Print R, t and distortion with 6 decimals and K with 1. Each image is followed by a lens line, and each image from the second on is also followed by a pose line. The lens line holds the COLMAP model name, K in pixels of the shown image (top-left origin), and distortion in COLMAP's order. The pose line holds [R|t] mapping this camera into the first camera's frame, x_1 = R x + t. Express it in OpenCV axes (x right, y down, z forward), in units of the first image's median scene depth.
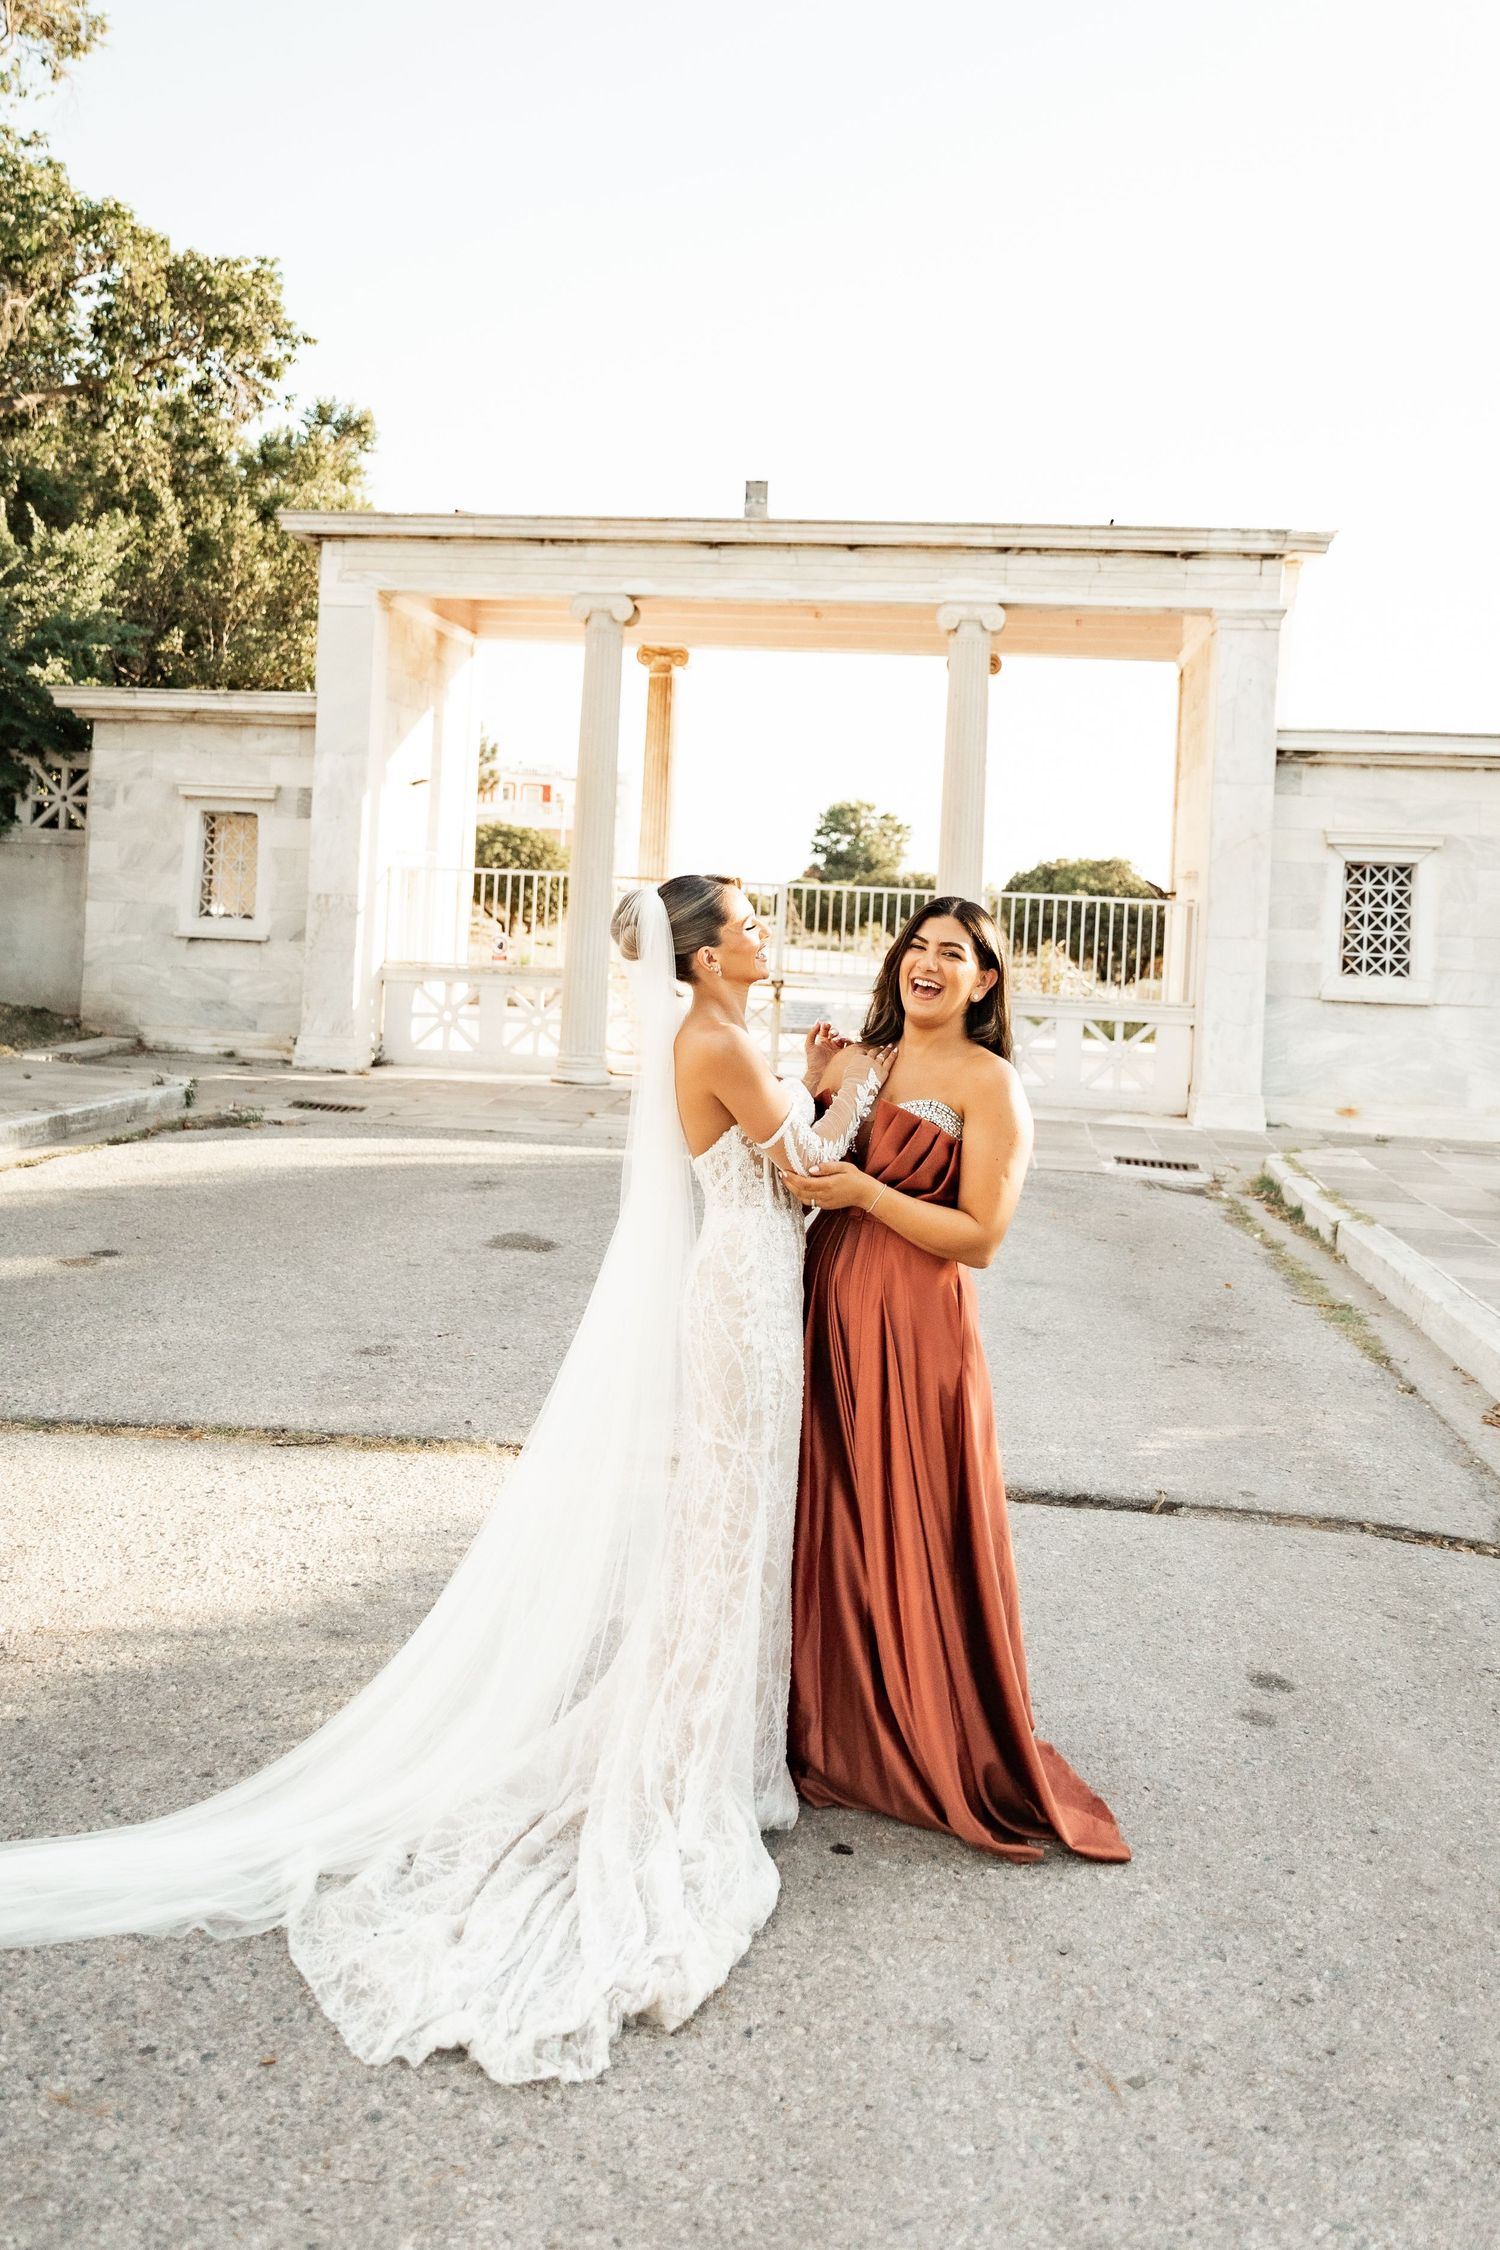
lens RADIAL K [[1906.7, 0, 712.8], [0, 1906.7, 884.7], [0, 0, 1]] dist [0.007877, -0.003897]
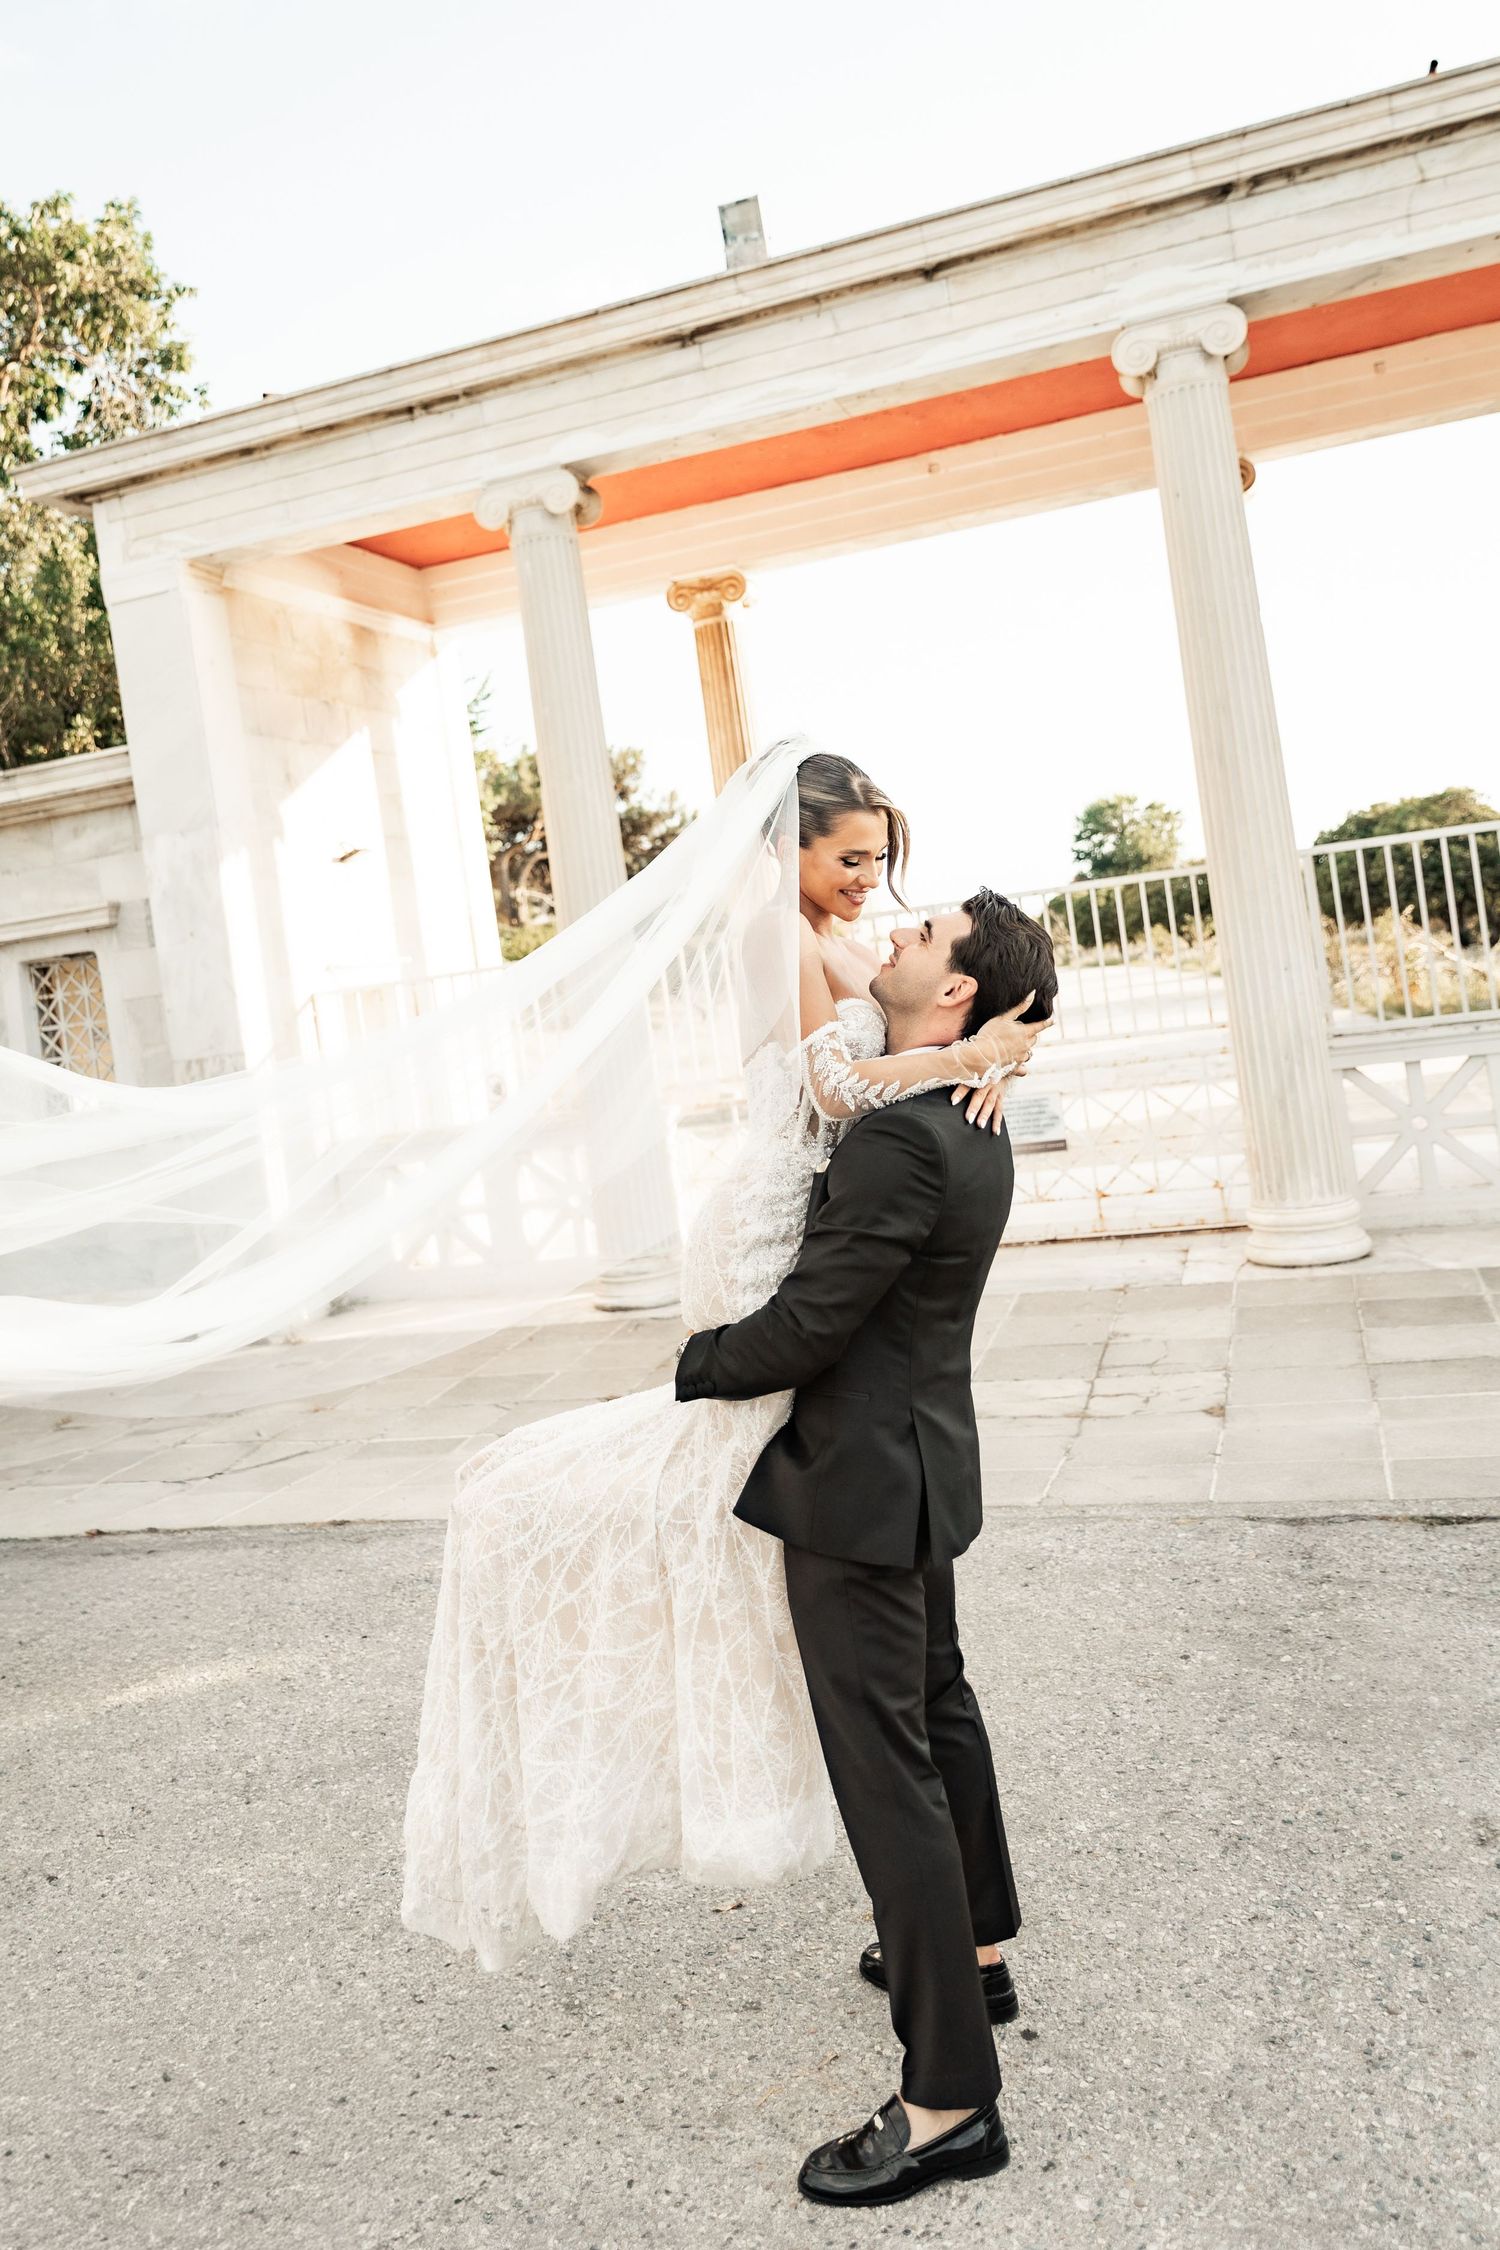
lens RADIAL K [[1847.9, 0, 593.9], [0, 1847.9, 970.3], [0, 0, 1]] dist [0.015295, -0.006958]
pose [[0.960030, -0.181060, -0.213447, 0.056587], [0.183185, 0.983028, -0.009949, 0.006252], [0.211626, -0.029549, 0.976904, 0.449098]]
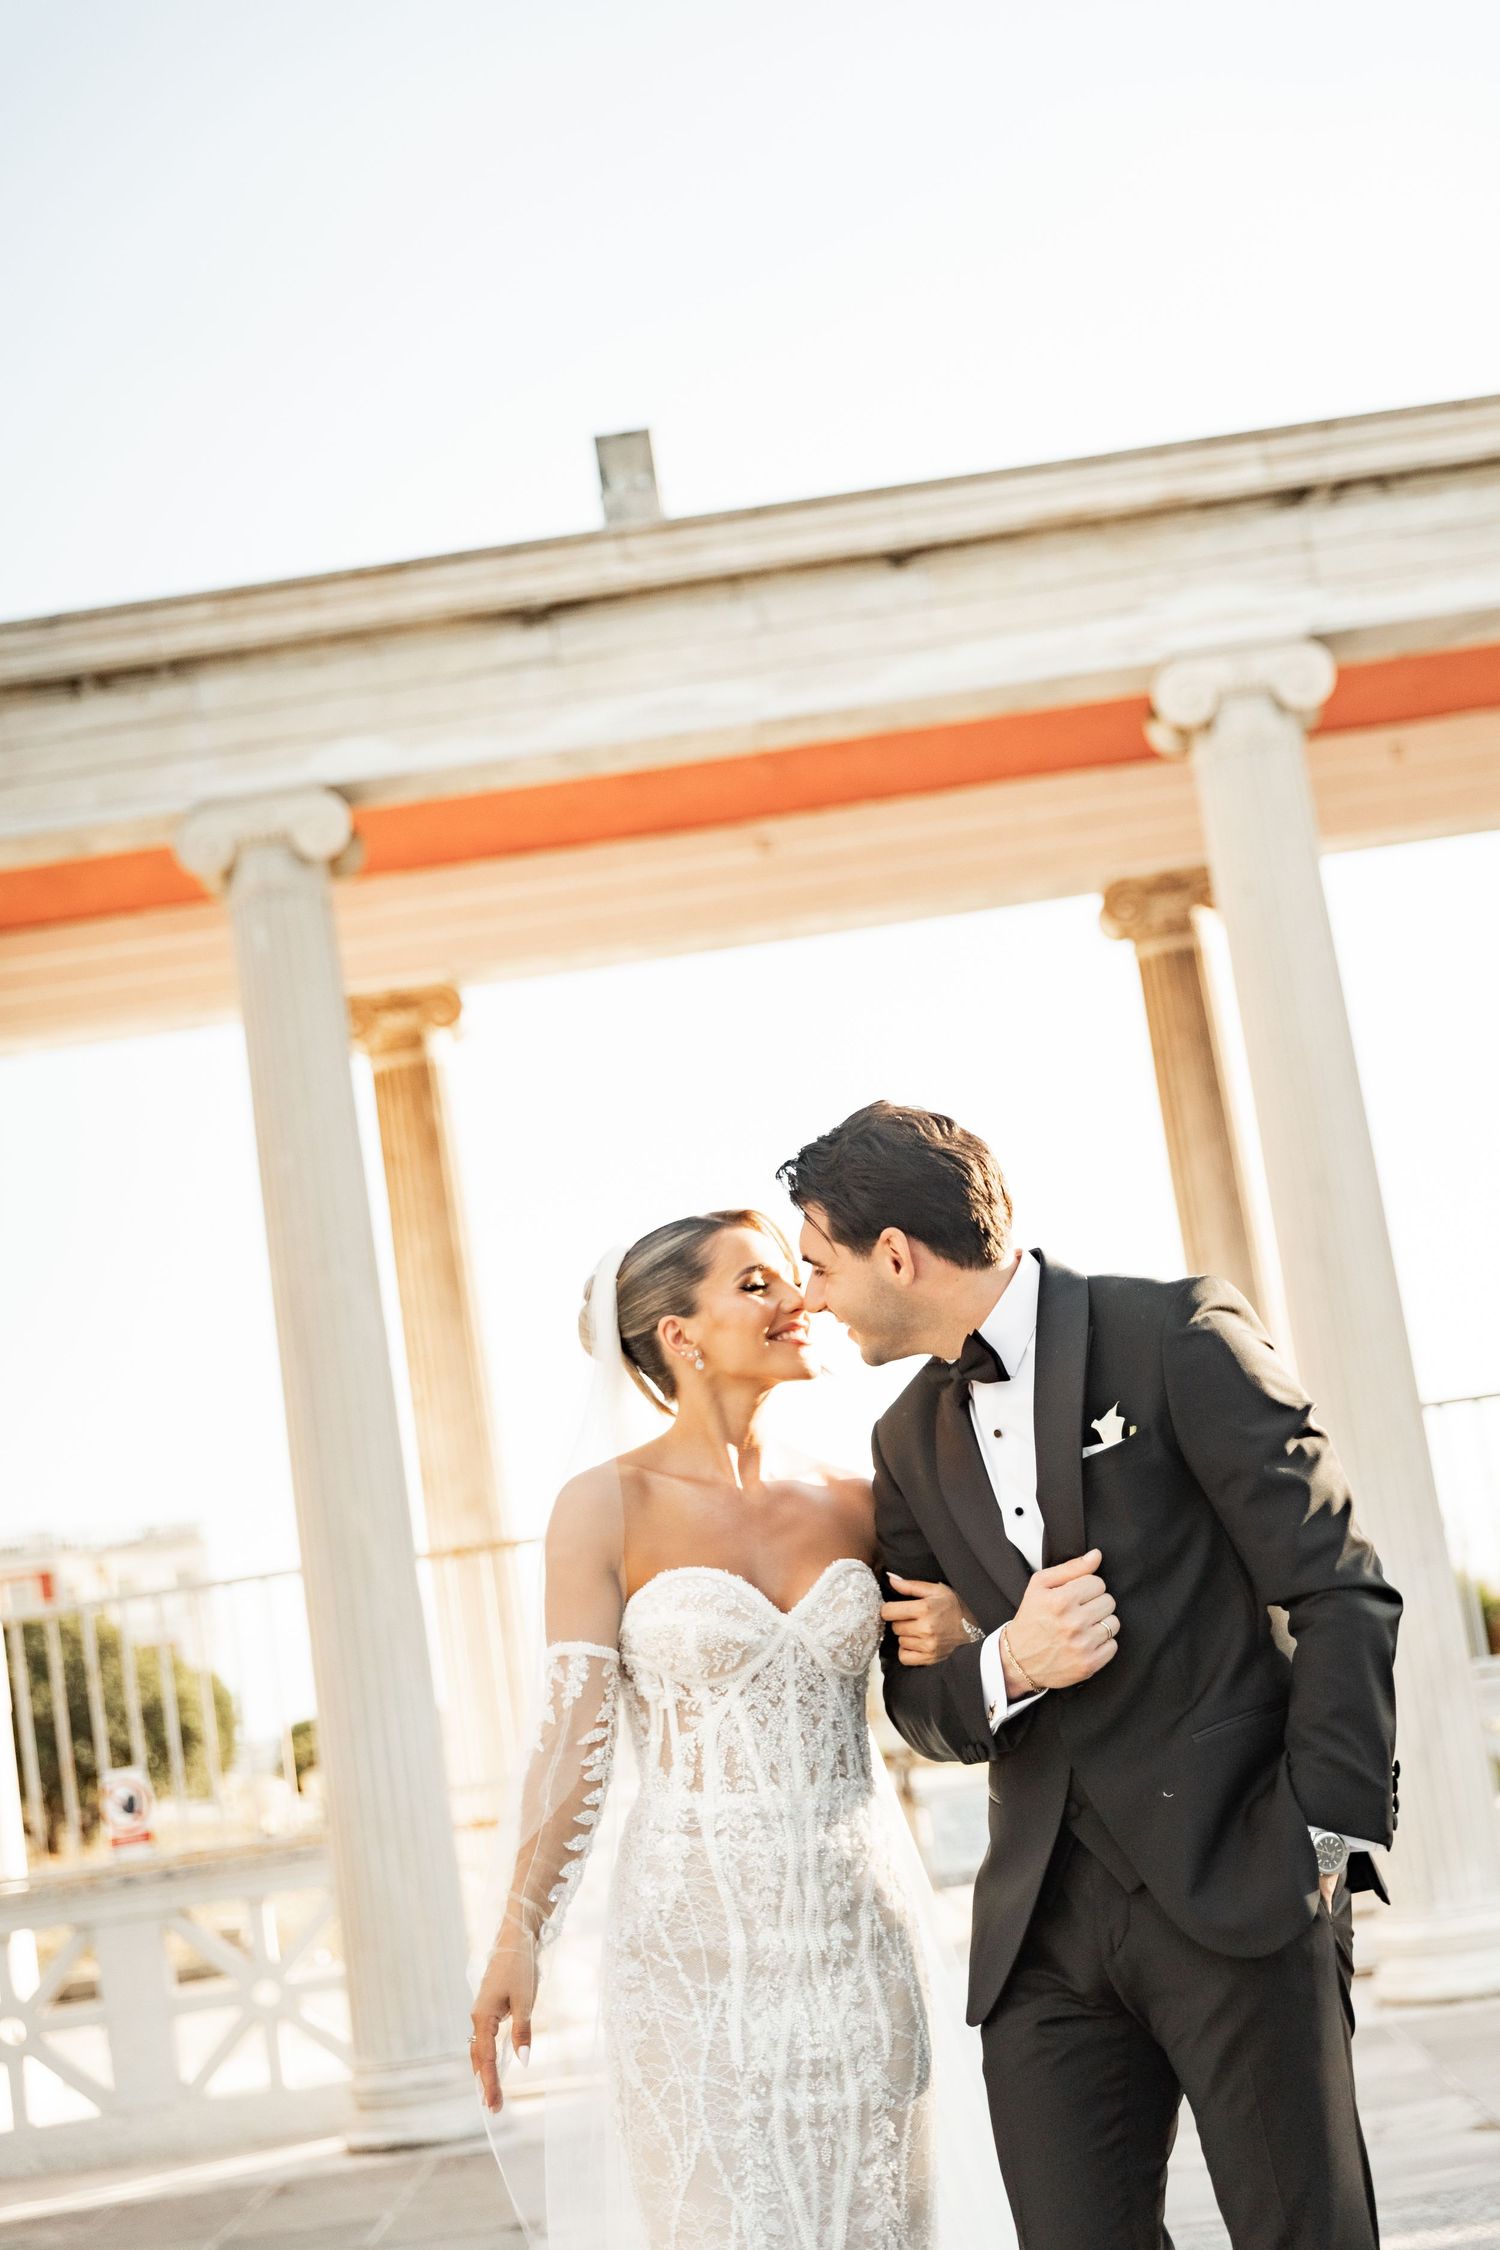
lens RADIAL K [[3533.8, 0, 751.1], [0, 3533.8, 1135.6], [0, 0, 1]] dist [0.006948, -0.015630]
pose [[0.976203, -0.171069, 0.133281, -0.067692], [0.189618, 0.971563, -0.141813, 0.027642], [-0.105231, 0.163711, 0.980880, 0.327495]]
